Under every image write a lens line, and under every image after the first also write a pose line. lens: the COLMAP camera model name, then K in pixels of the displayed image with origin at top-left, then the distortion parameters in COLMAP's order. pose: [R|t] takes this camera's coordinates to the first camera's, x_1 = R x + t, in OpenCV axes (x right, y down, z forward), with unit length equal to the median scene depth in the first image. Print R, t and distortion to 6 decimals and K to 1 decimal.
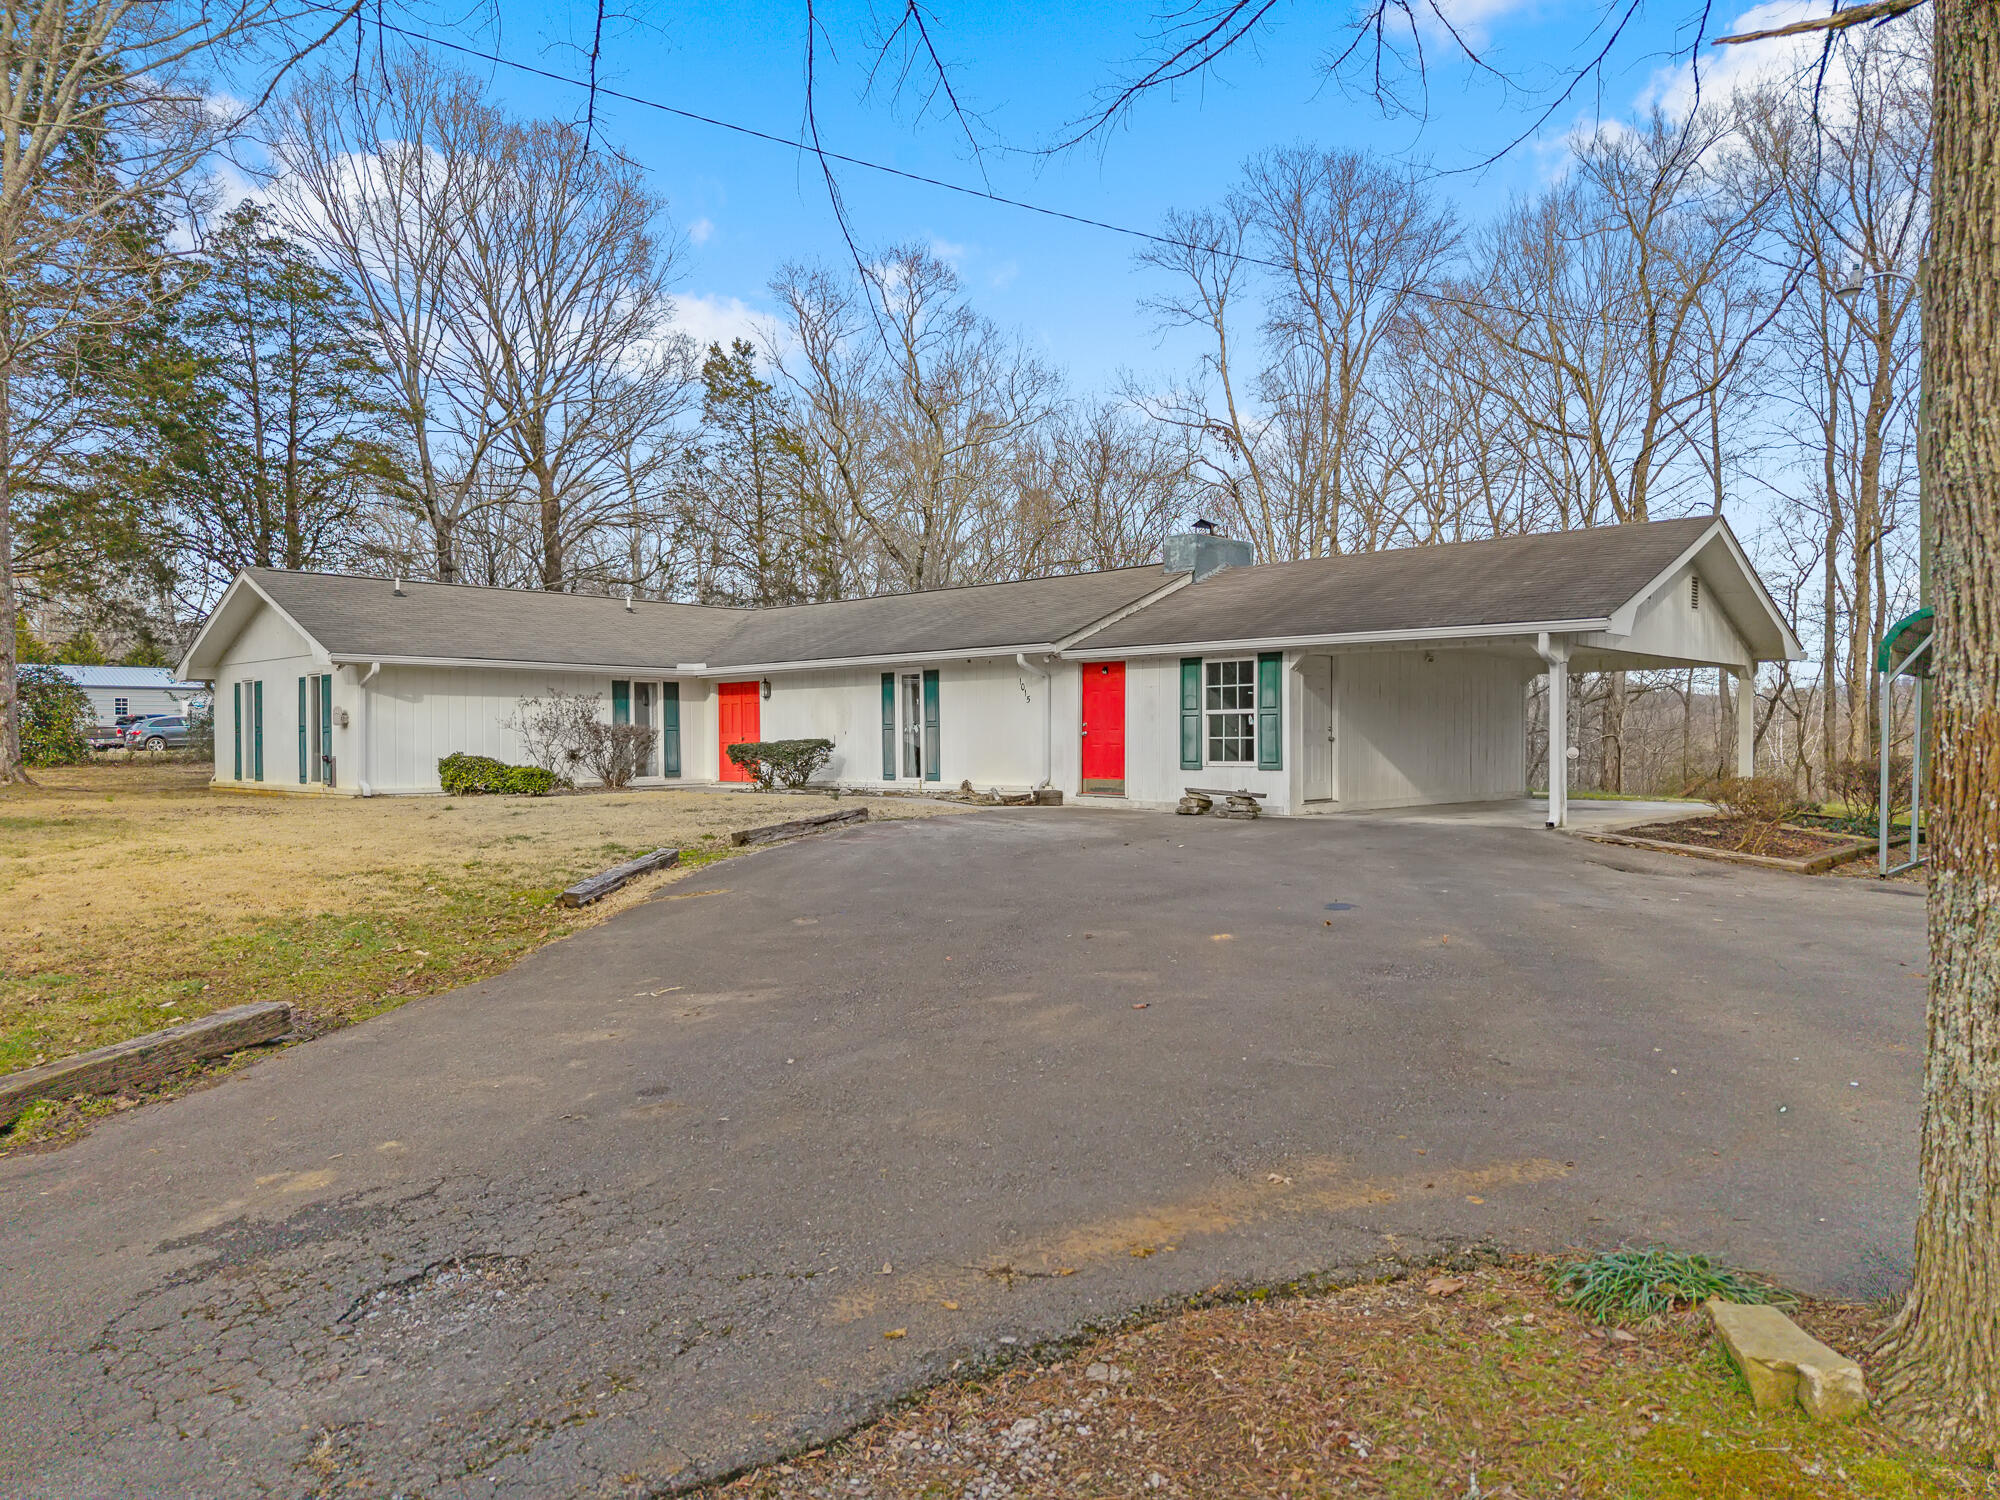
lens RADIAL K [[1363.1, 0, 997.7], [0, 1363.1, 738.8], [0, 0, 1]] dist [0.037596, -0.009423]
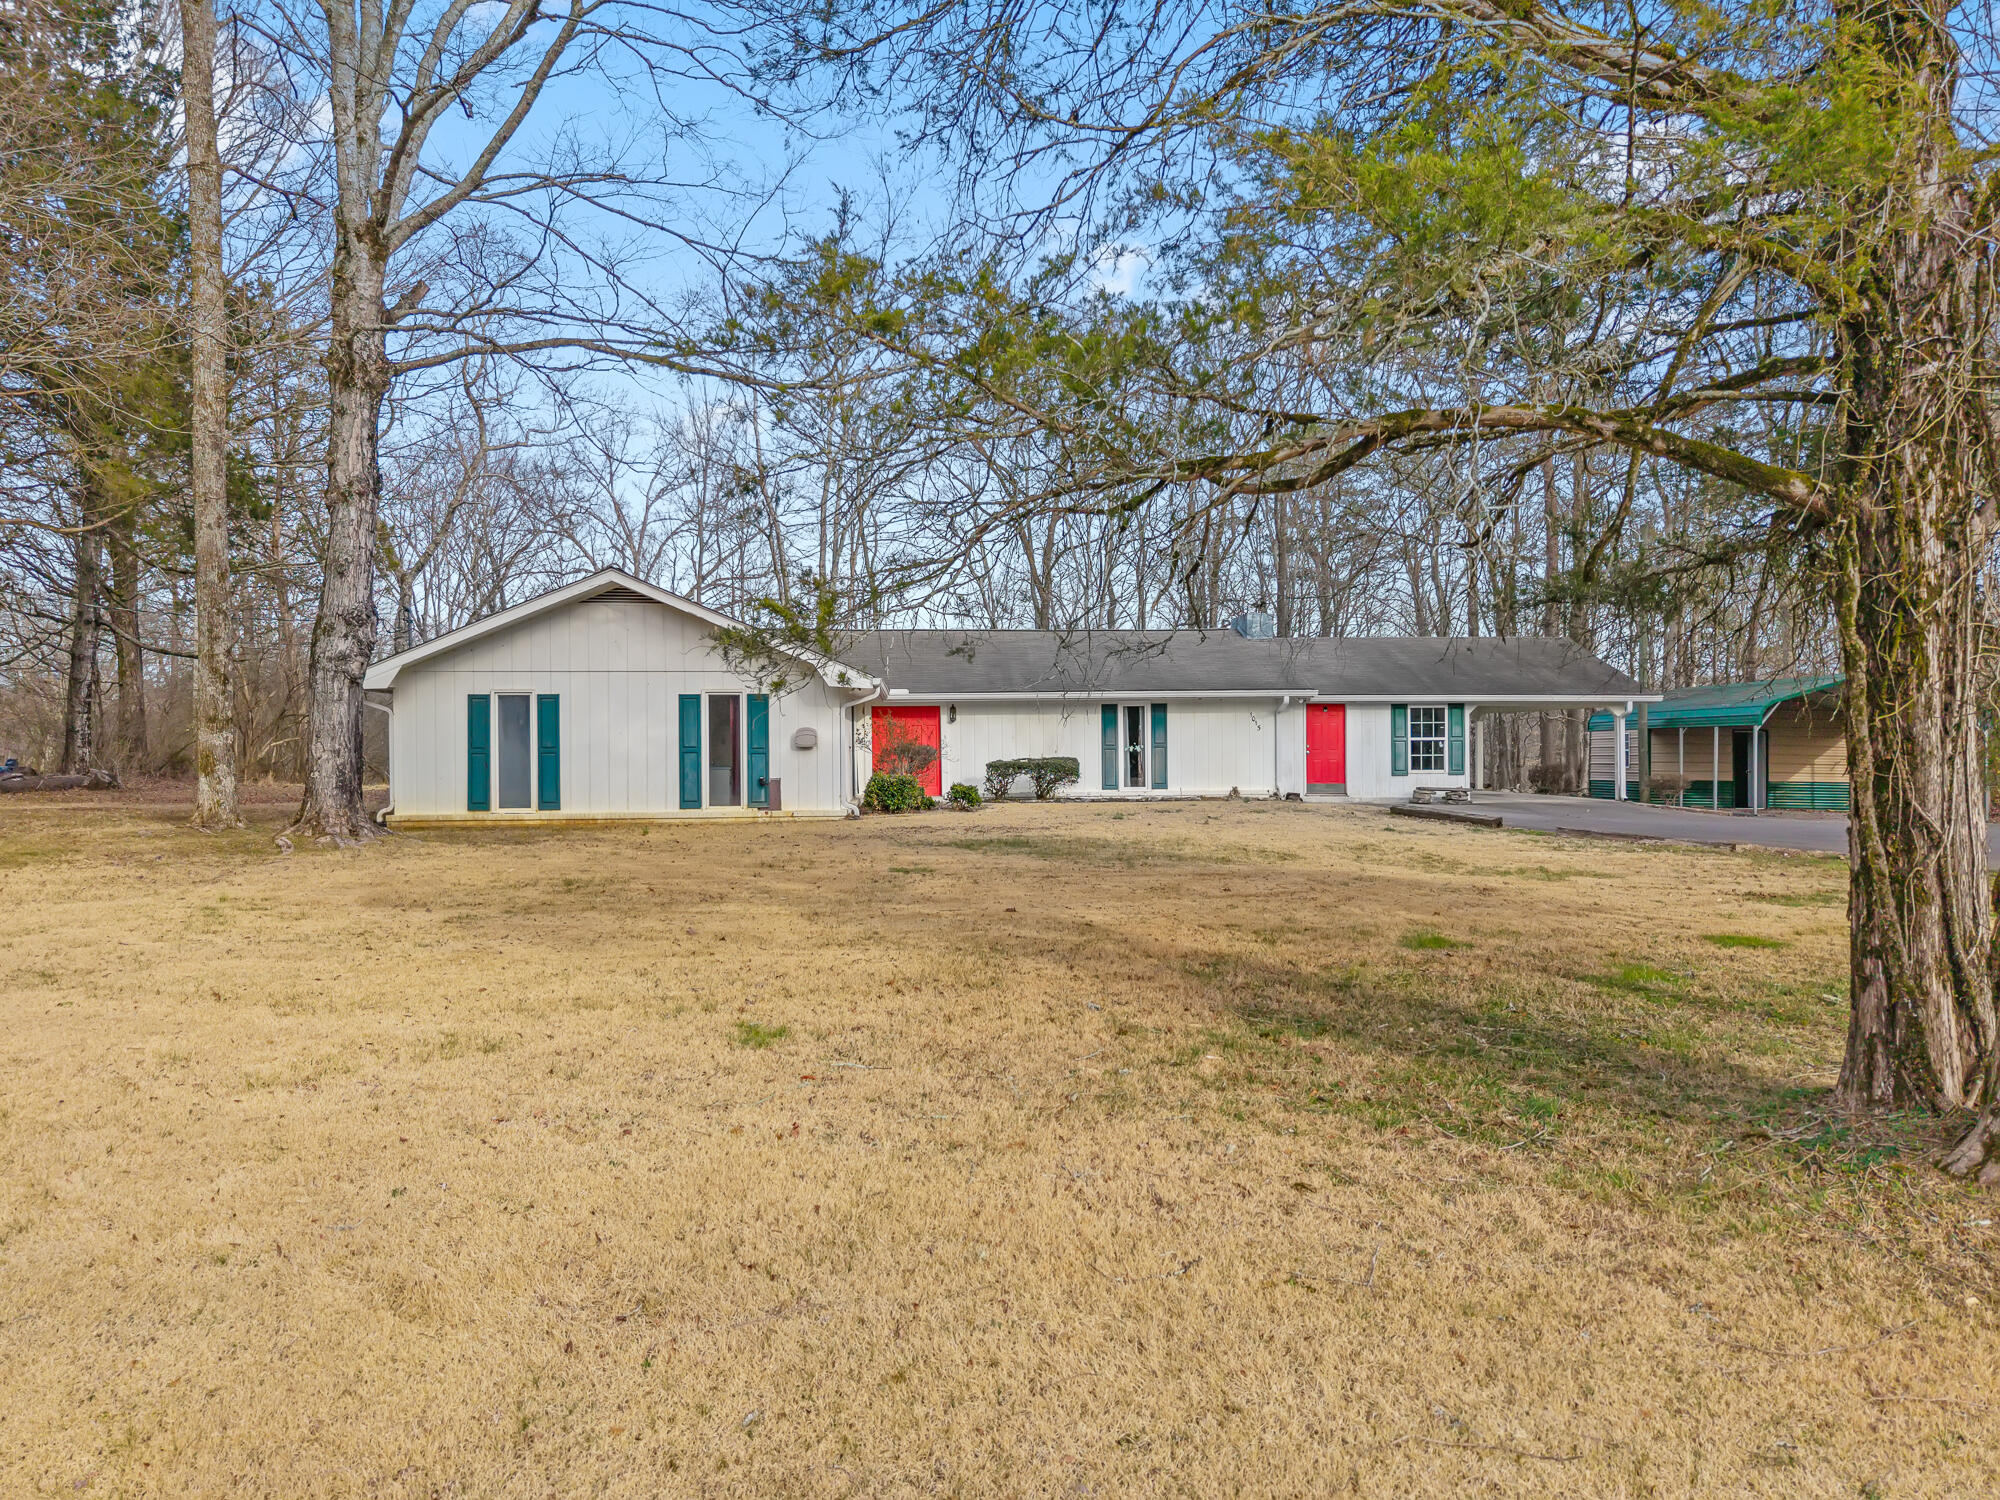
lens RADIAL K [[1363.1, 0, 992.2], [0, 1363.1, 743.3], [0, 0, 1]] dist [0.037596, -0.009423]
pose [[0.663047, 0.002005, 0.748575, -1.299381], [0.003172, 0.999980, -0.005487, -0.006949], [-0.748571, 0.006013, 0.663027, 0.296250]]
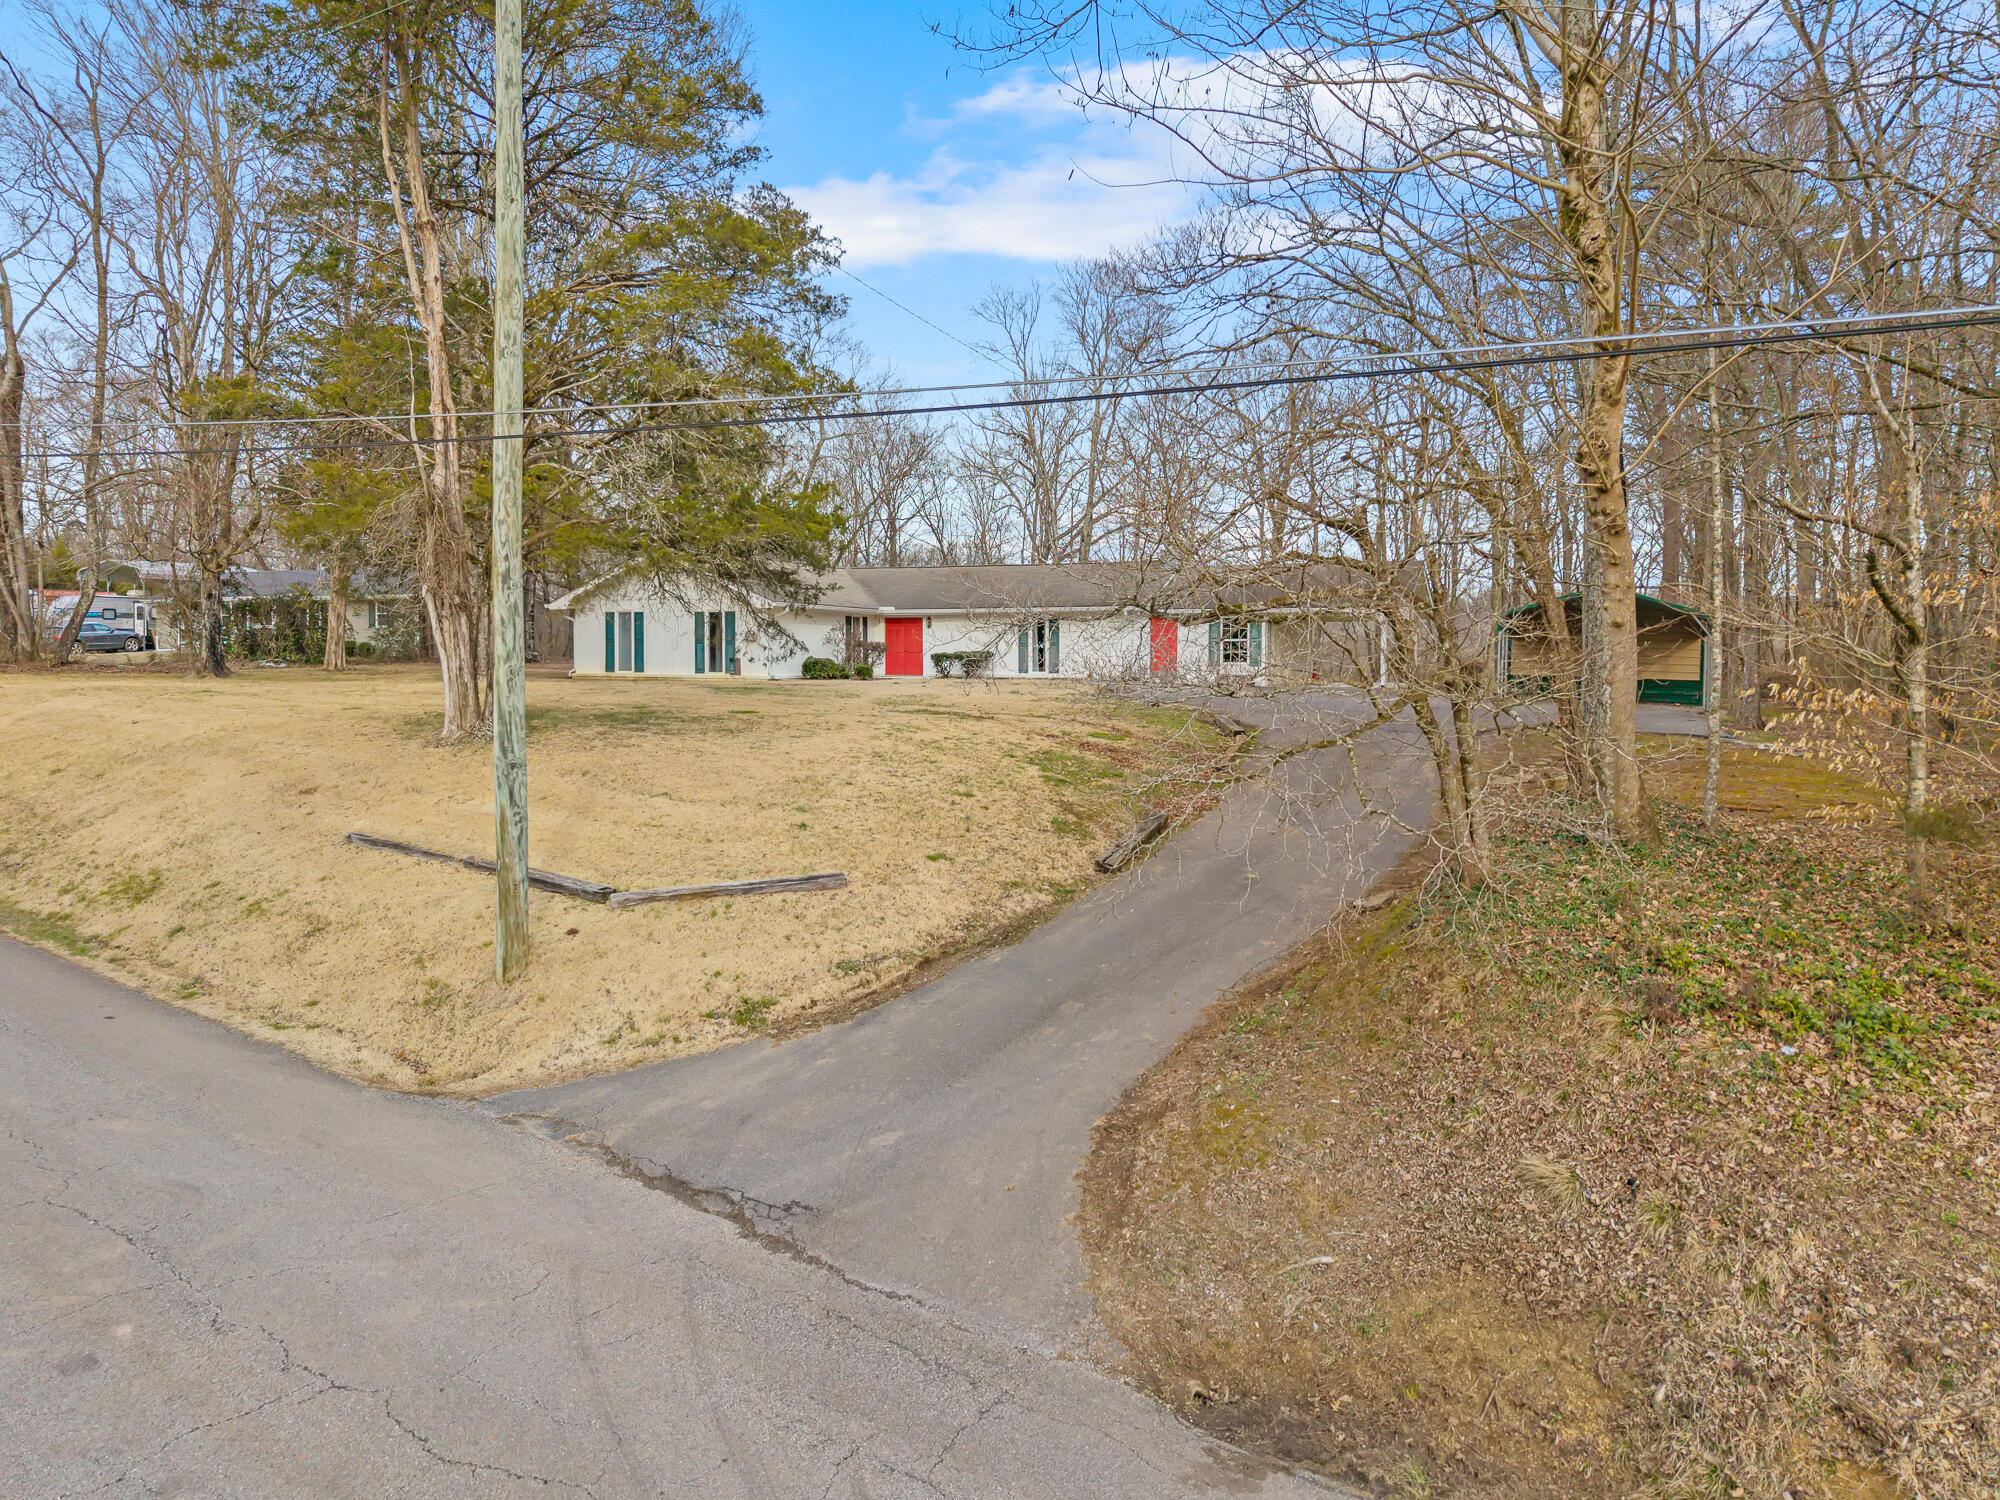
lens RADIAL K [[1363.1, 0, 1013.5], [0, 1363.1, 747.8], [0, 0, 1]] dist [0.037596, -0.009423]
pose [[0.925071, -0.015575, 0.379475, -0.976392], [-0.009118, 0.997960, 0.063189, 0.017269], [-0.379685, -0.061914, 0.923042, -0.912564]]
